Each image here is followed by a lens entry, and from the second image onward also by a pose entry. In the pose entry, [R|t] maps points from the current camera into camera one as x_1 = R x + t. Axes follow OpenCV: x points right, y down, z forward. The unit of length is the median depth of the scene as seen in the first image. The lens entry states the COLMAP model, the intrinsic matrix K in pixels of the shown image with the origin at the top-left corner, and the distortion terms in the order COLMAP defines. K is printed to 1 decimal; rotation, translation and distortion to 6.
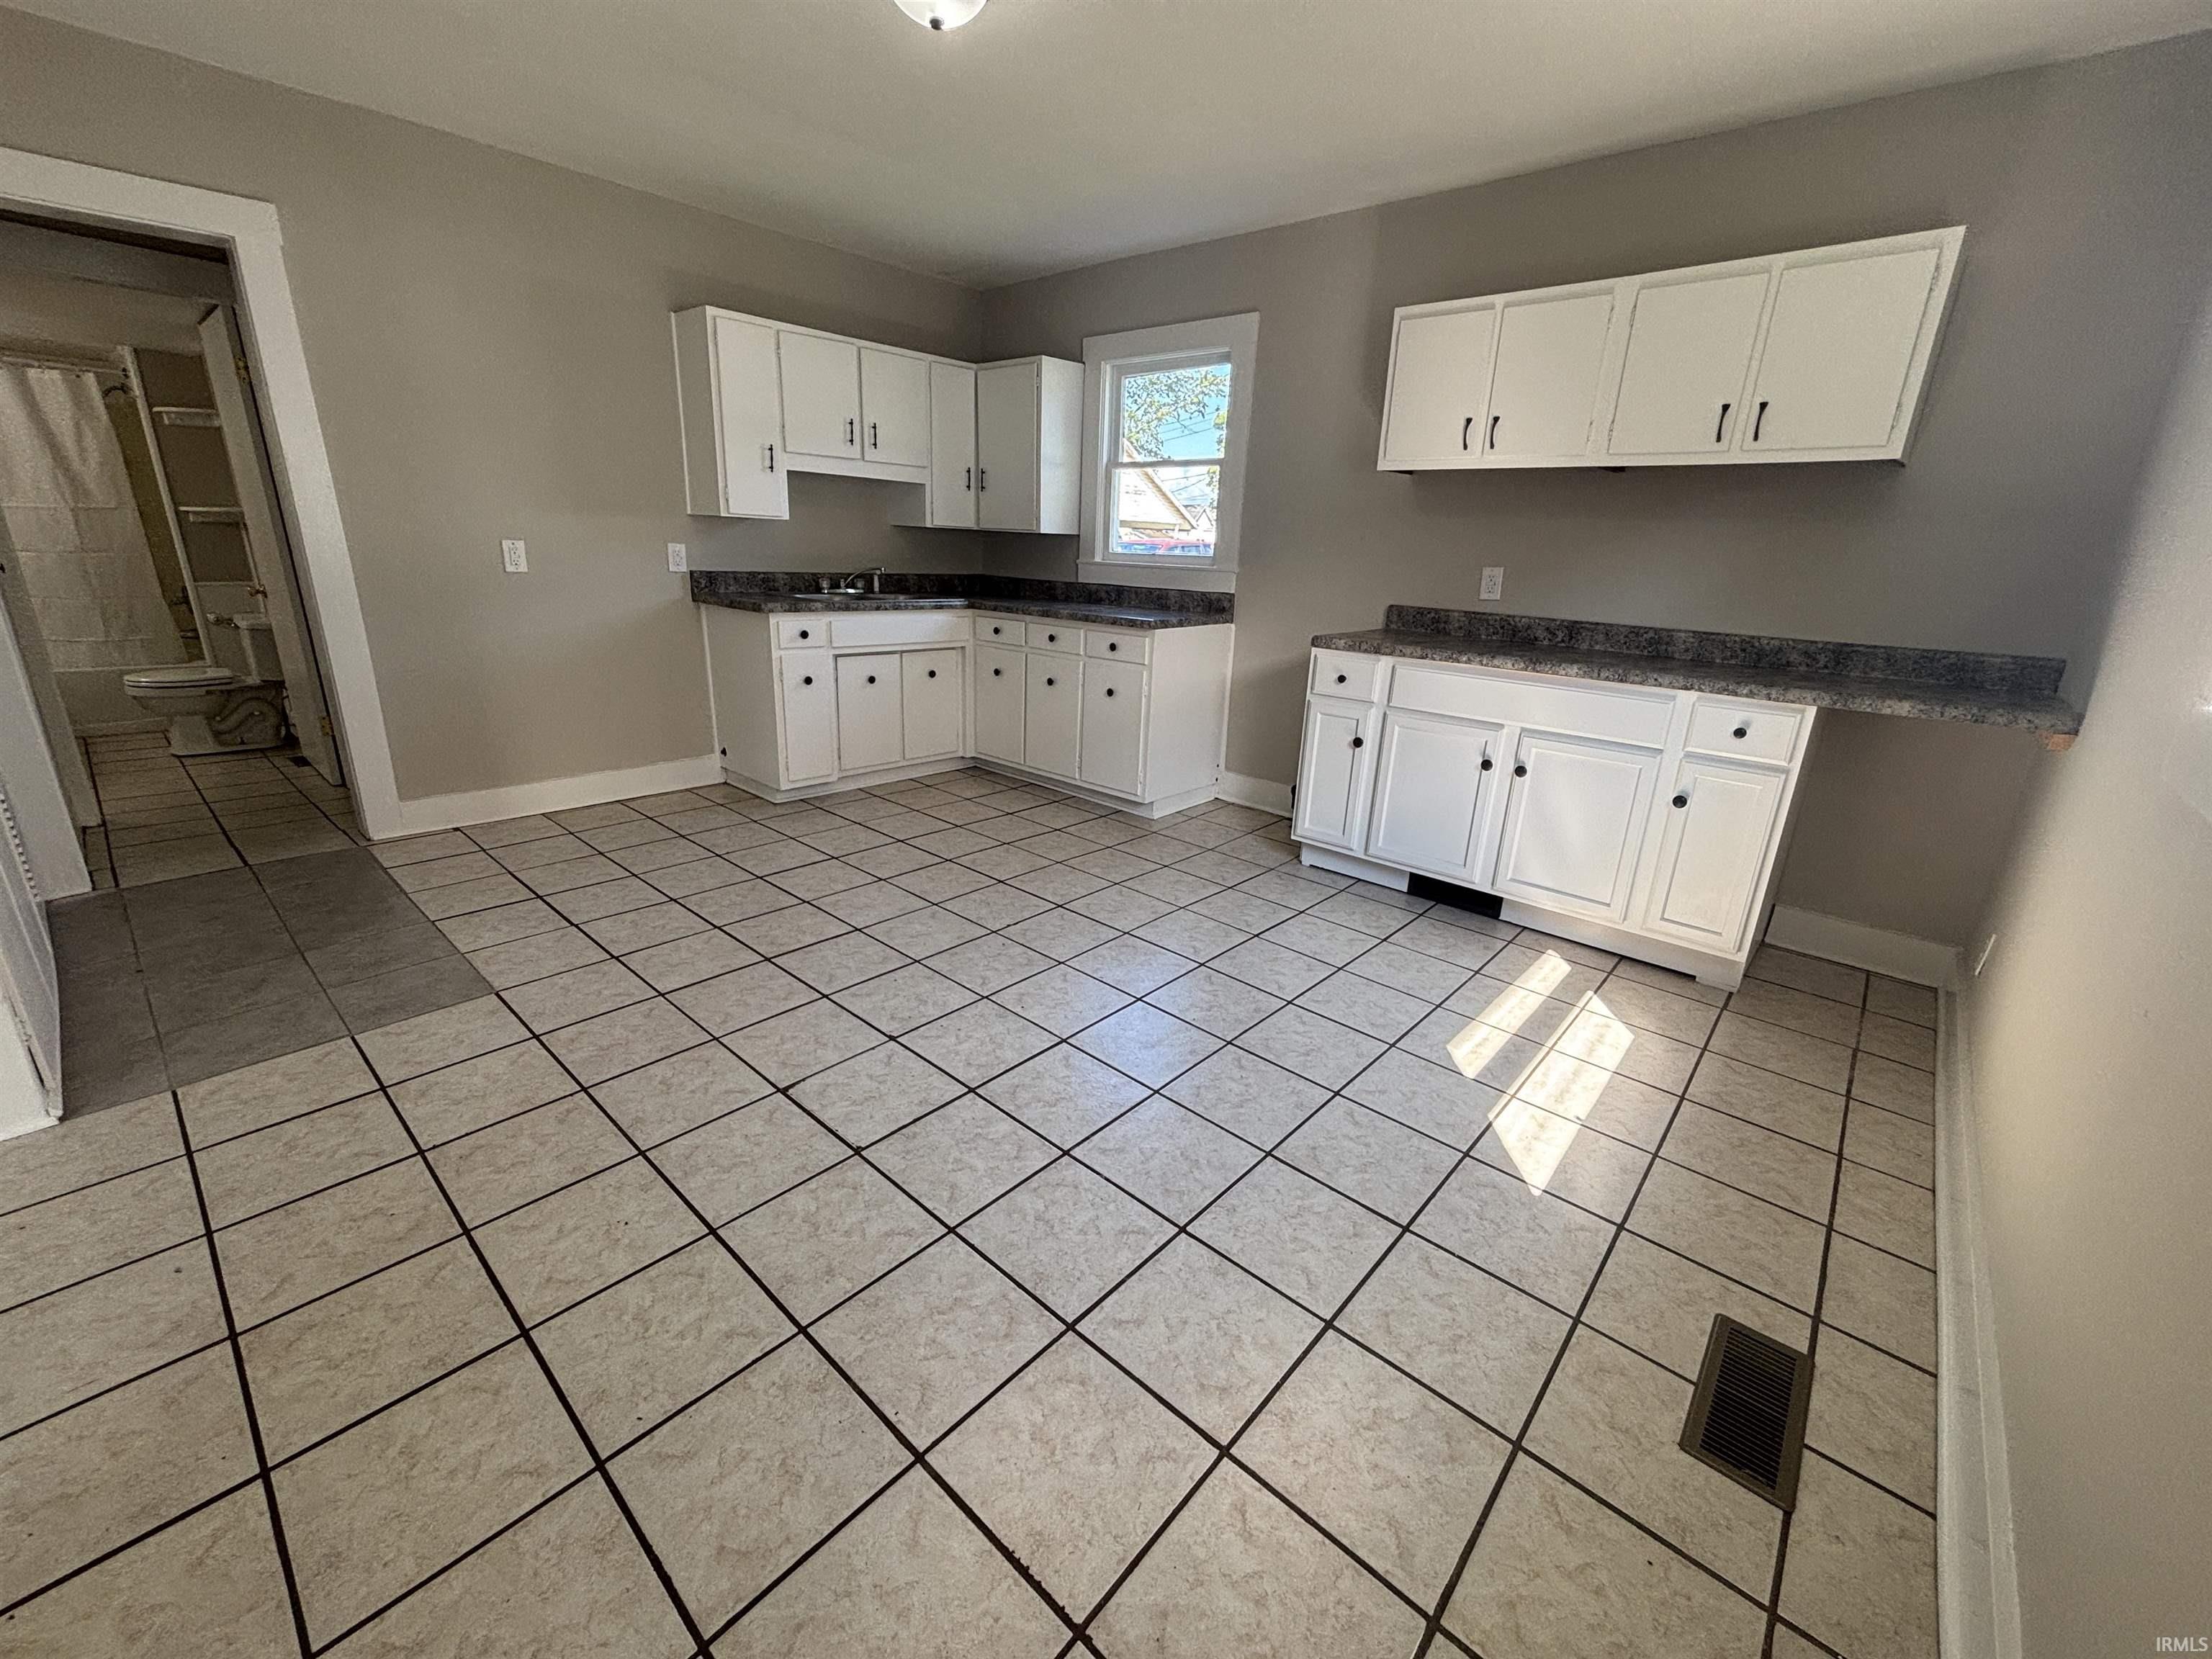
lens RADIAL K [[895.6, 0, 1110.3], [0, 895.6, 832.3], [0, 0, 1]] dist [0.000802, -0.000570]
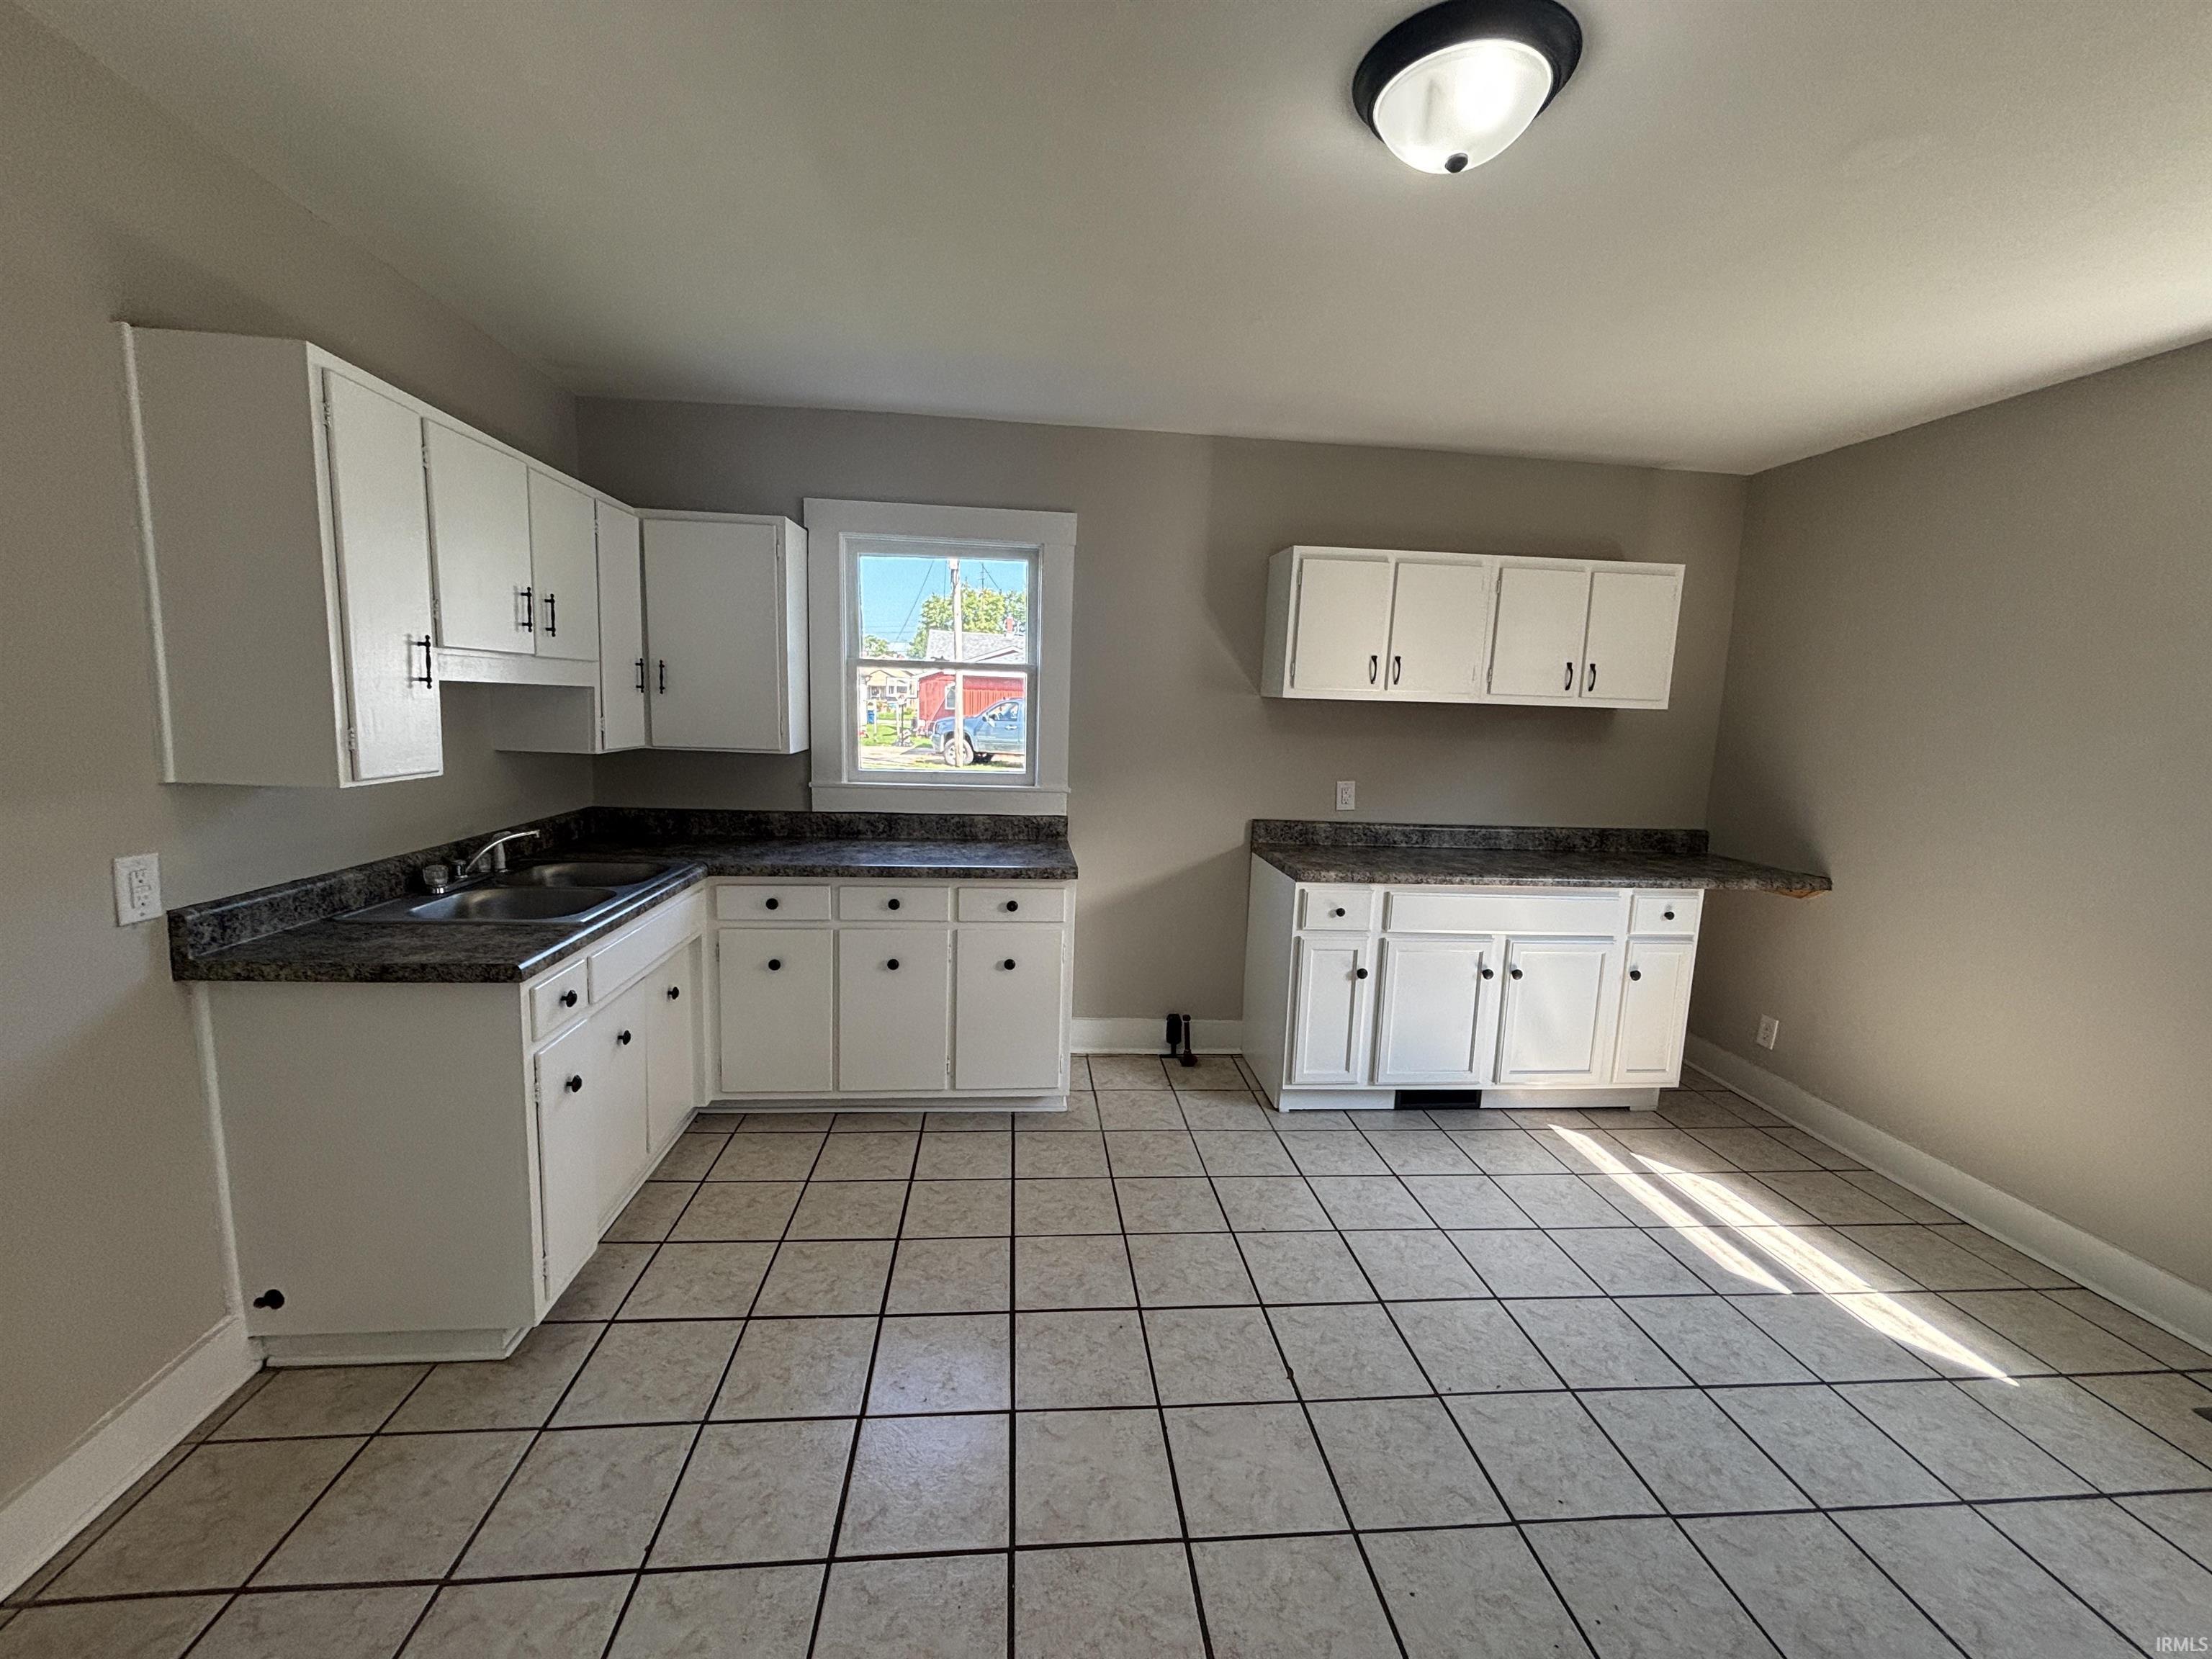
lens RADIAL K [[887.7, 0, 1098.7], [0, 887.7, 832.6], [0, 0, 1]] dist [0.002450, -0.000027]
pose [[0.684533, -0.121517, 0.718783, -0.539919], [0.218098, 0.974985, -0.042875, -0.250170], [-0.695592, 0.186115, 0.693911, 0.473266]]
